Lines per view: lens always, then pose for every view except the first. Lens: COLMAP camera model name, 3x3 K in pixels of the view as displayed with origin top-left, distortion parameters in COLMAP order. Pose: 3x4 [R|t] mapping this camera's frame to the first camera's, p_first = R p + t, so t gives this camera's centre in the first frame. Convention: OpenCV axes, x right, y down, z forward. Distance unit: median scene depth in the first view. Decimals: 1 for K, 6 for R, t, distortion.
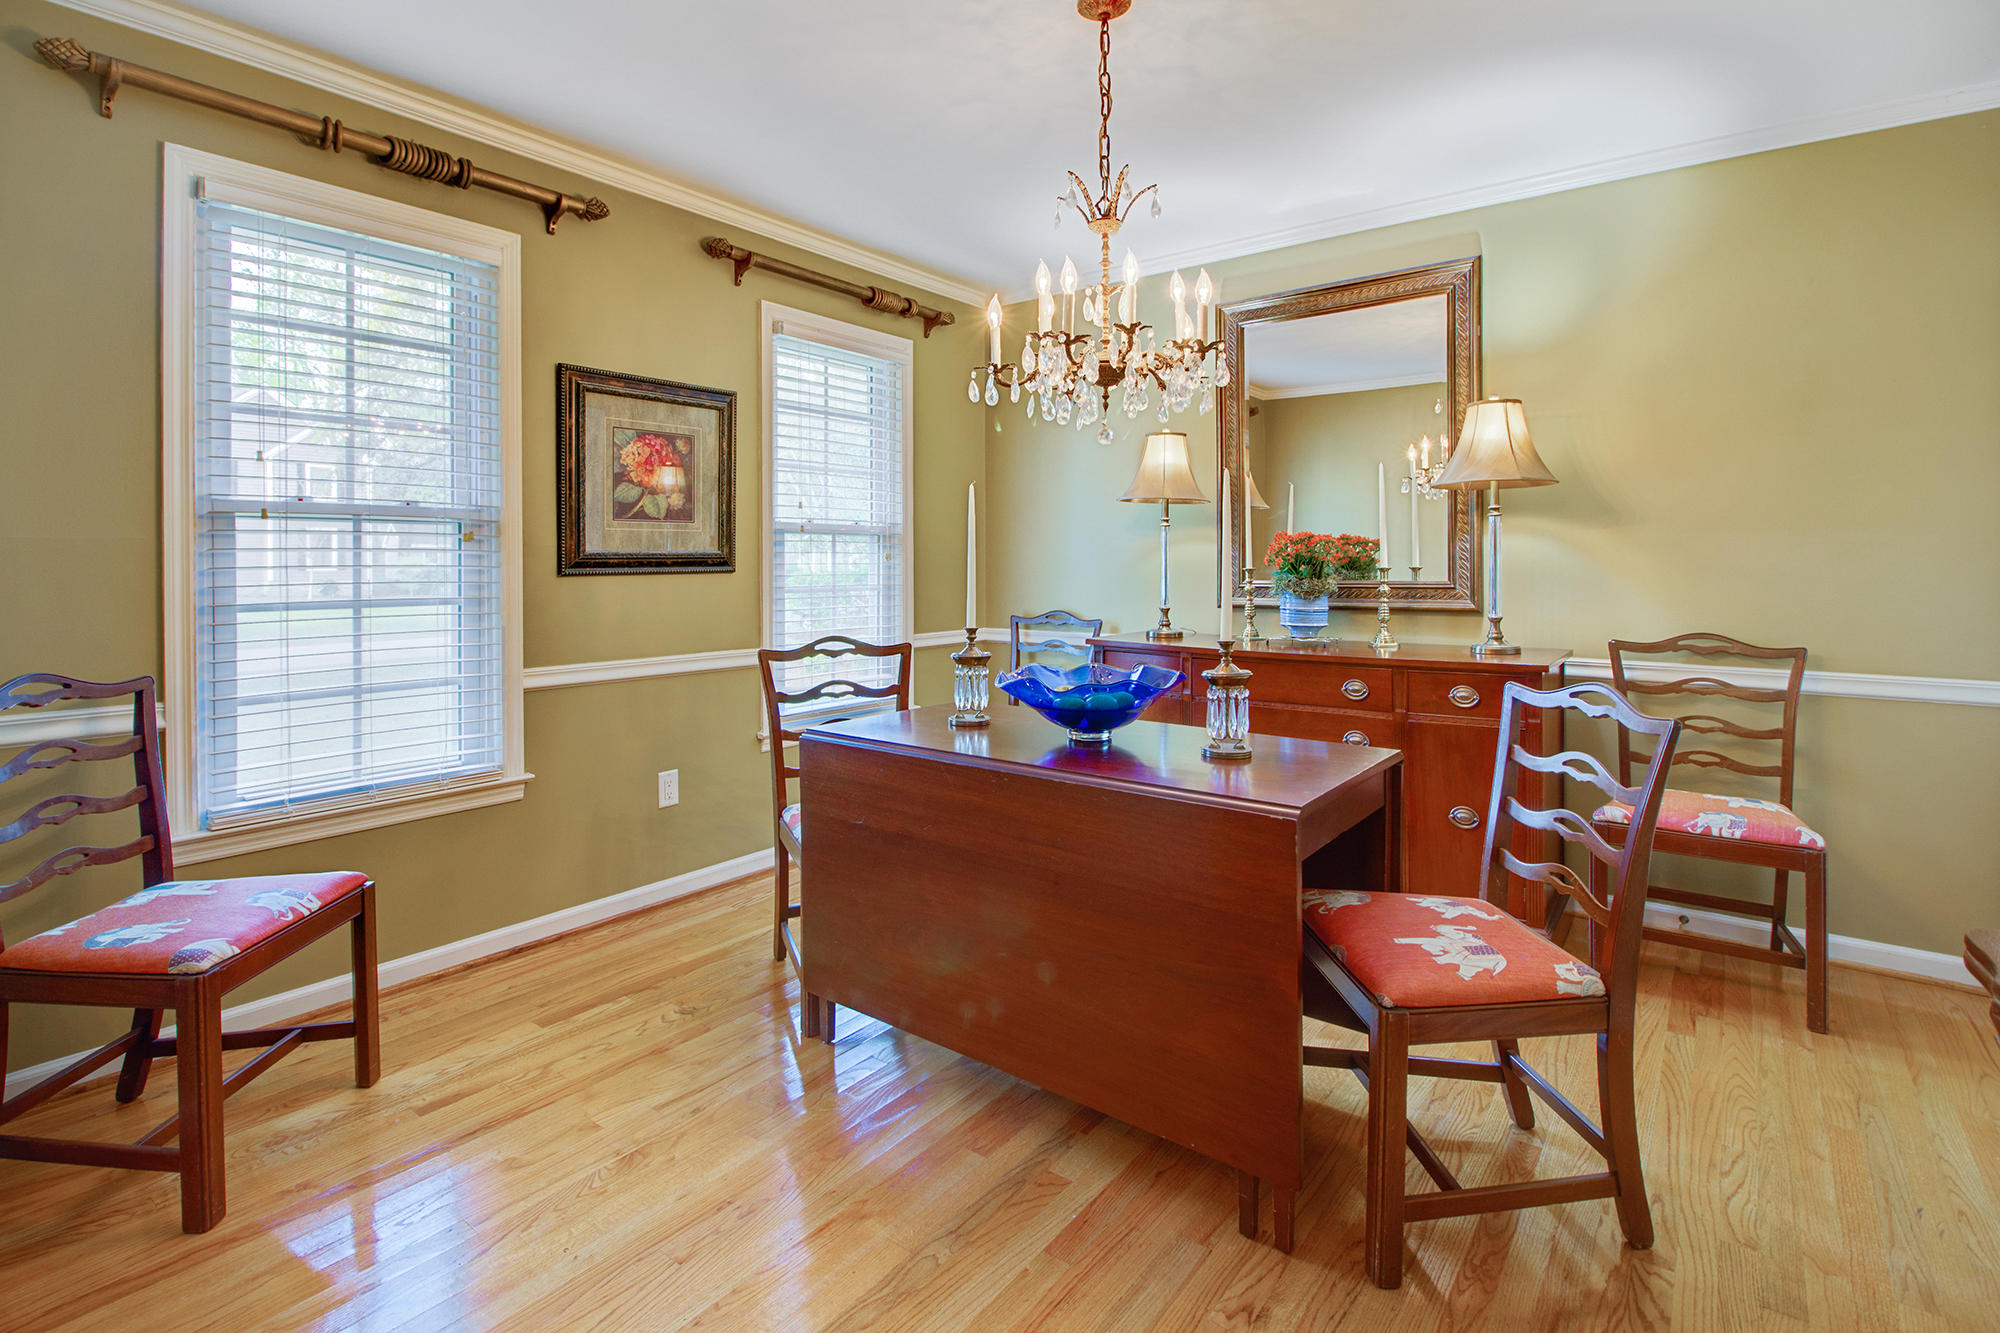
lens RADIAL K [[940.0, 0, 1059.8], [0, 940.0, 567.4], [0, 0, 1]] dist [-0.000504, -0.006662]
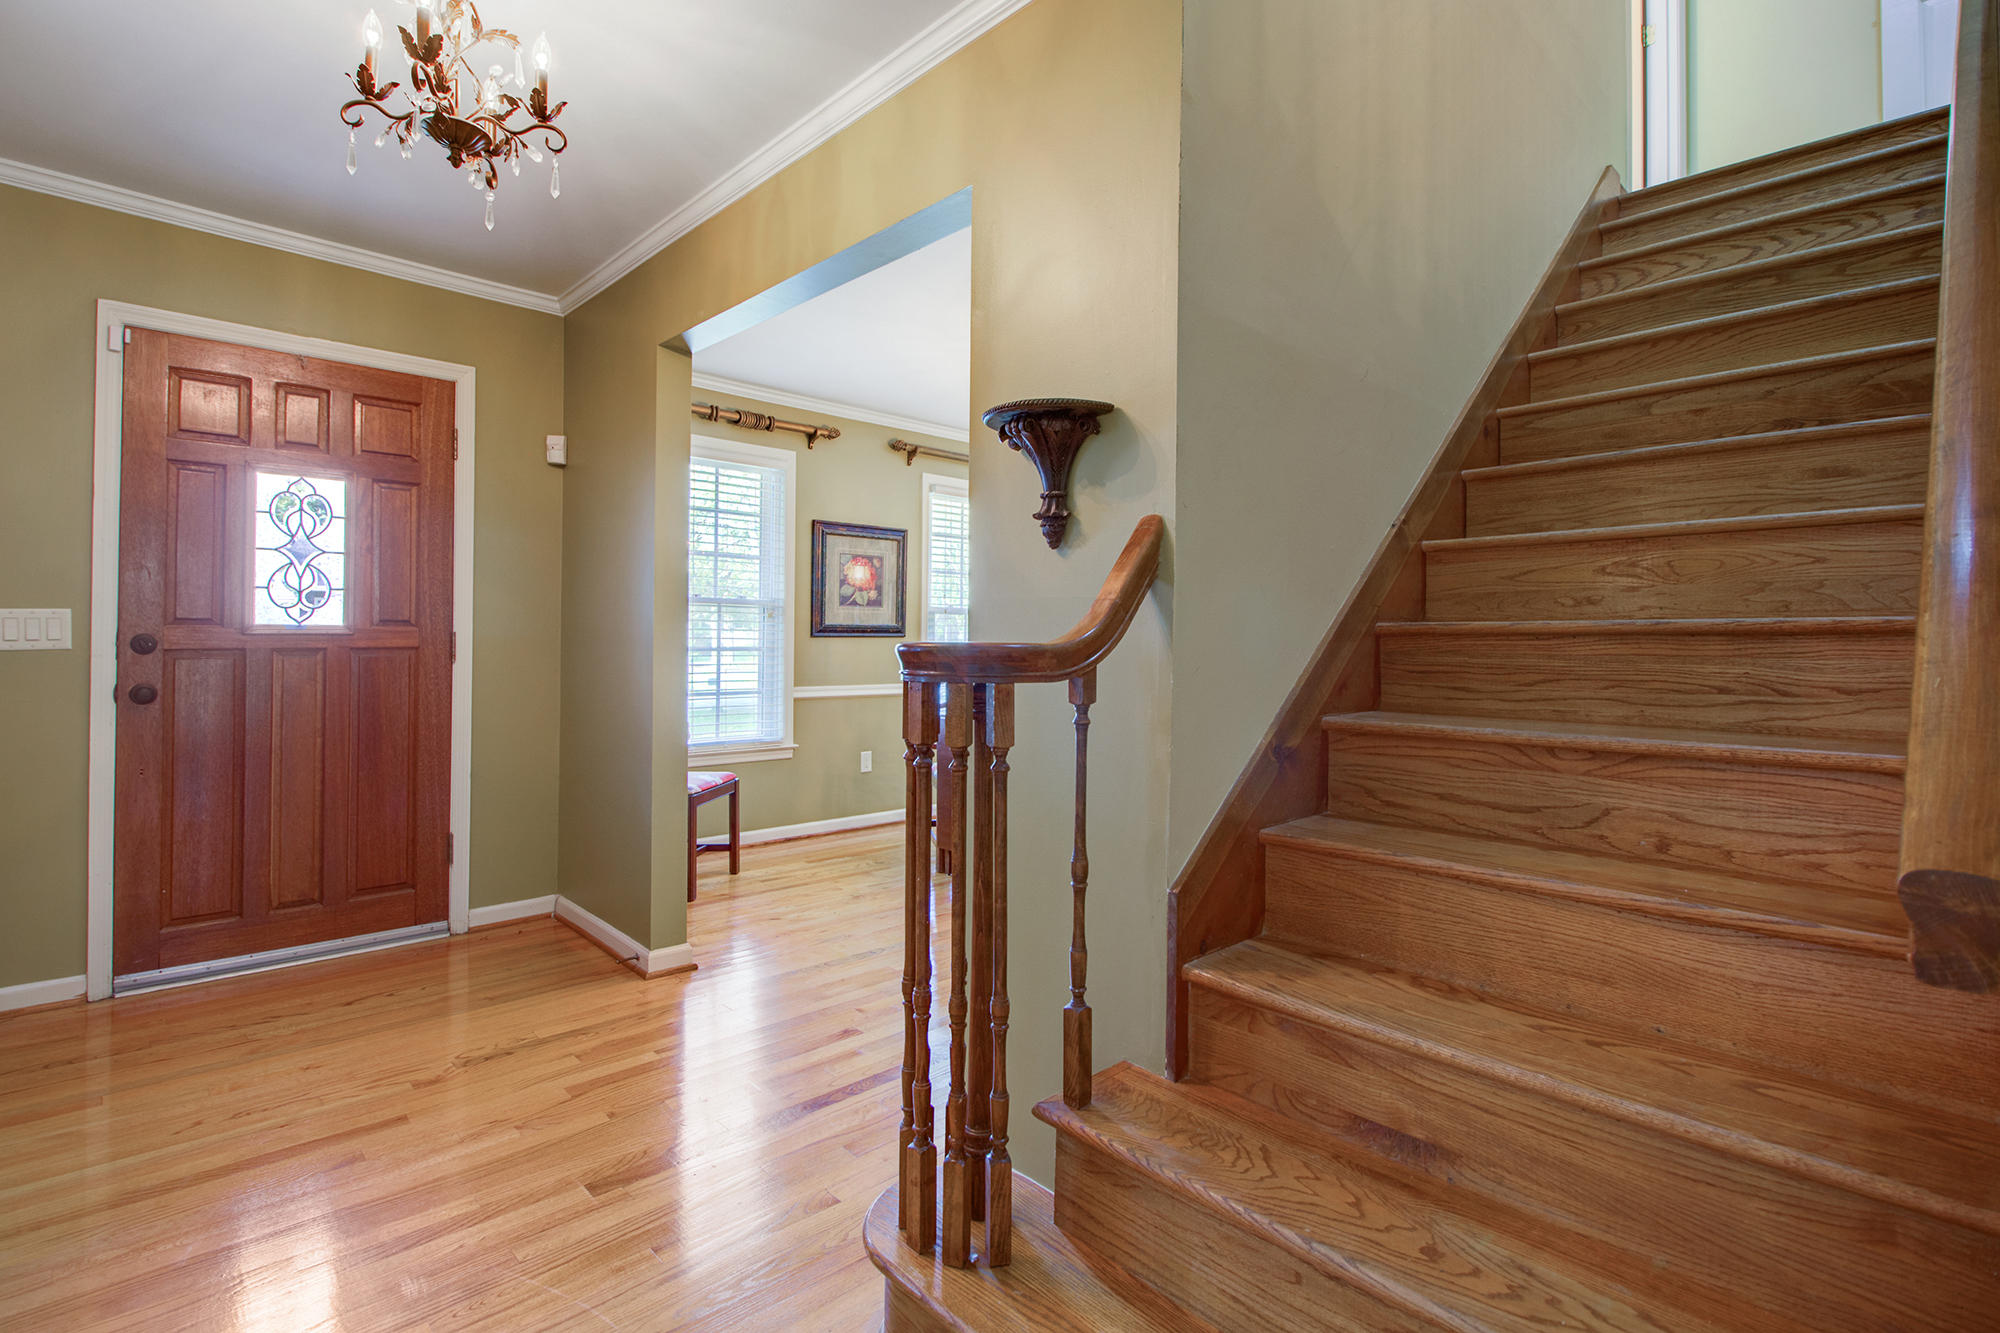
lens RADIAL K [[935.1, 0, 1100.8], [0, 935.1, 635.6], [0, 0, 1]] dist [-0.024777, -0.000530]
pose [[0.992516, 0.008405, -0.121822, 0.224100], [-0.010232, 0.999844, -0.014379, 0.025358], [0.121682, 0.015518, 0.992448, -0.672904]]
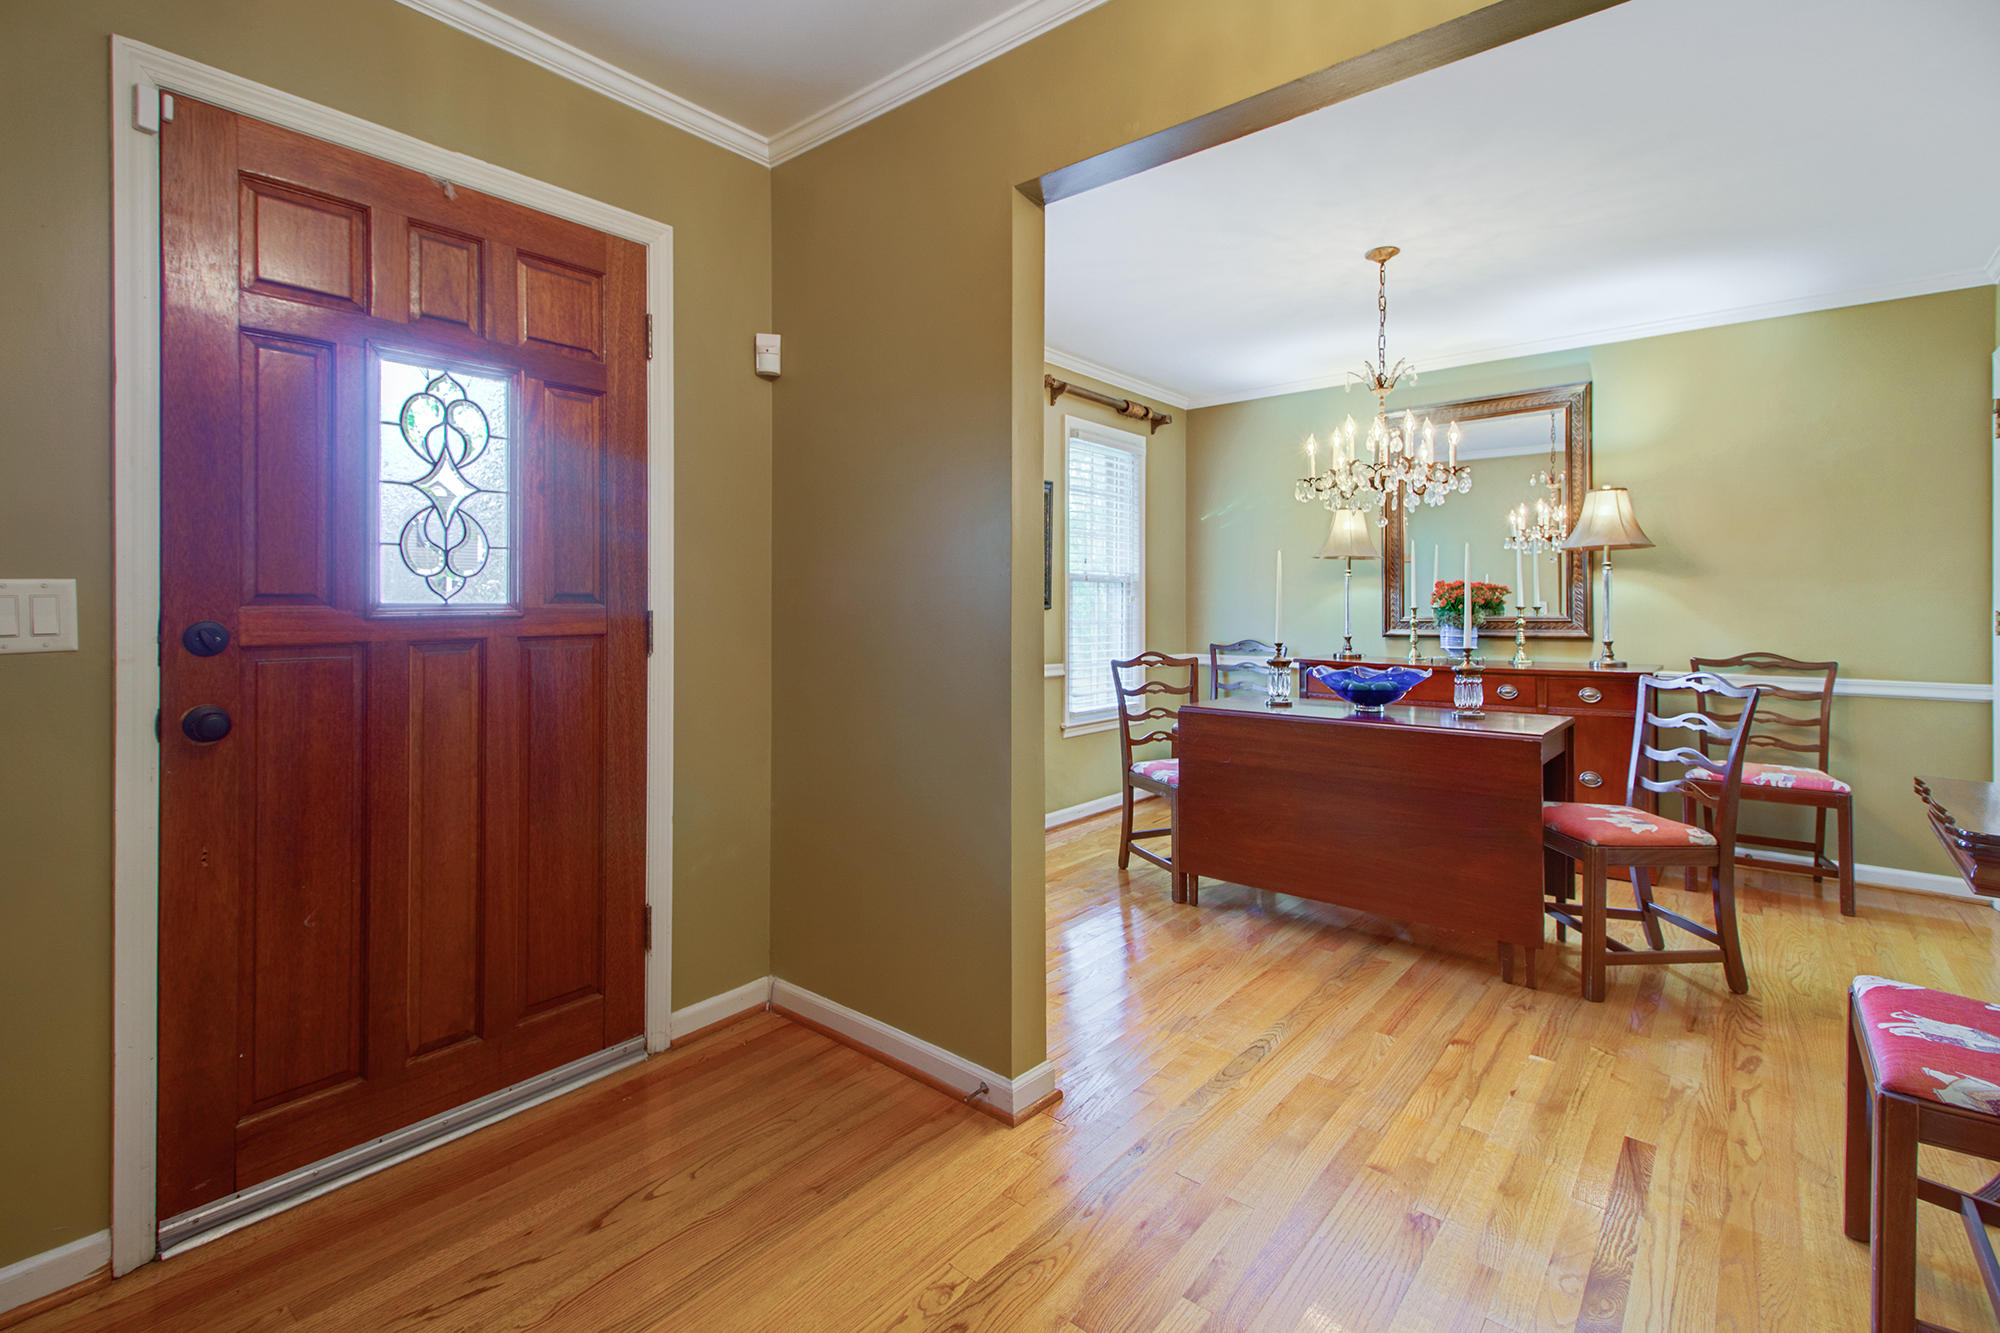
lens RADIAL K [[912.1, 0, 1059.6], [0, 912.1, 603.5], [0, 0, 1]] dist [0.001060, 0.000204]
pose [[0.999353, 0.001699, -0.035935, -0.315859], [-0.002137, 0.999924, -0.012152, 0.015265], [0.035912, 0.012221, 0.999280, -0.406179]]
